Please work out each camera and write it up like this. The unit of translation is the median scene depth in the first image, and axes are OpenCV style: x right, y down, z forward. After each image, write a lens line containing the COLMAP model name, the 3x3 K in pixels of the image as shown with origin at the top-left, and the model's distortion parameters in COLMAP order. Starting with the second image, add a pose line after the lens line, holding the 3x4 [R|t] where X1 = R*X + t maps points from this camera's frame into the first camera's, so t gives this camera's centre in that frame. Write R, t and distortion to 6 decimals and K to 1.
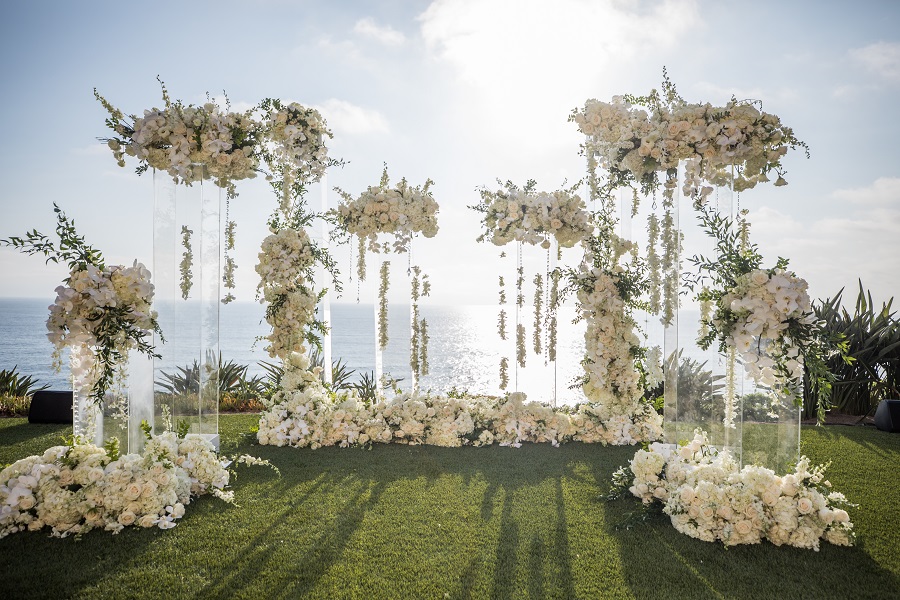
lens RADIAL K [[639.7, 0, 445.9], [0, 639.7, 290.5], [0, 0, 1]] dist [0.015760, 0.008952]
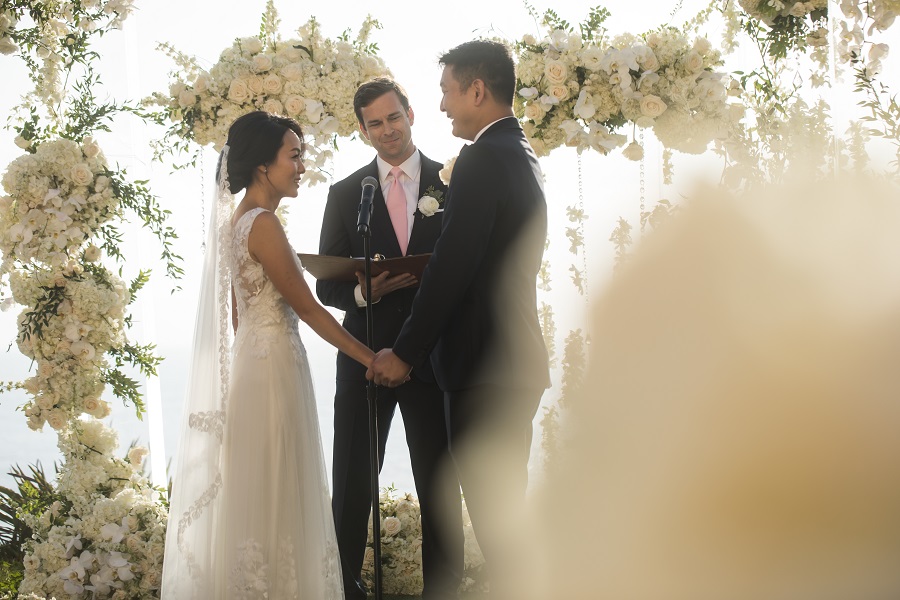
lens RADIAL K [[2651.6, 0, 452.8], [0, 2651.6, 296.1], [0, 0, 1]] dist [0.128135, 0.000000]
pose [[0.998839, -0.040847, -0.025551, 0.074002], [0.040954, 0.999154, 0.003699, 0.017673], [0.025379, -0.004742, 0.999667, -0.885095]]
